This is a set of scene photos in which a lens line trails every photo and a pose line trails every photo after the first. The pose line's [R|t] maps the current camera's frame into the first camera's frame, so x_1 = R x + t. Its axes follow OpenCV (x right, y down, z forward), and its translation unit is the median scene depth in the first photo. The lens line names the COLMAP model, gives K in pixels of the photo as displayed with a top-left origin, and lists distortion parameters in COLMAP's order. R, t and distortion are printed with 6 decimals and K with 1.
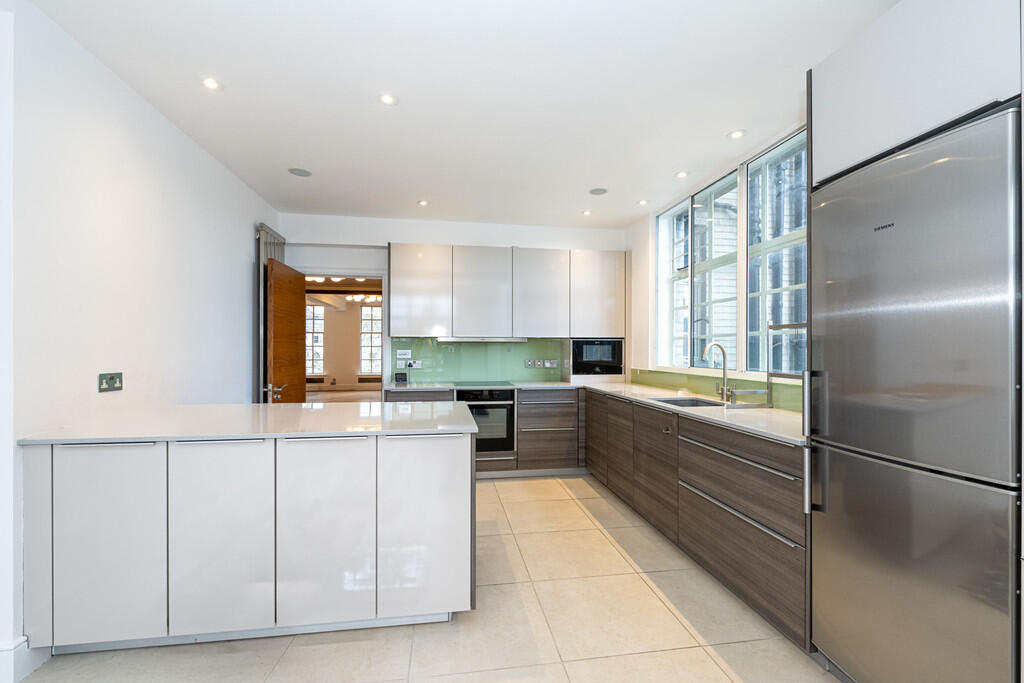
lens RADIAL K [[417.0, 0, 507.5], [0, 417.0, 346.4], [0, 0, 1]] dist [0.000657, 0.000039]
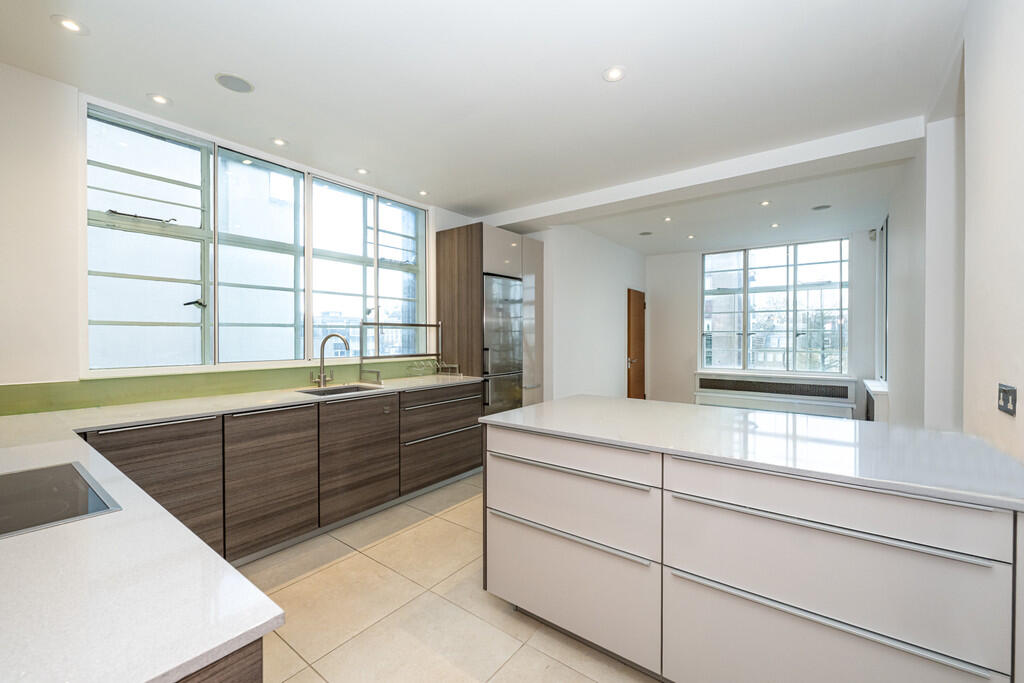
lens RADIAL K [[417.0, 0, 509.5], [0, 417.0, 339.5], [0, 0, 1]] dist [0.000657, 0.000039]
pose [[-0.685622, -0.009570, 0.727895, -0.715797], [-0.007836, 0.999953, 0.005765, -0.004433], [-0.727916, -0.001751, -0.685664, 1.613723]]
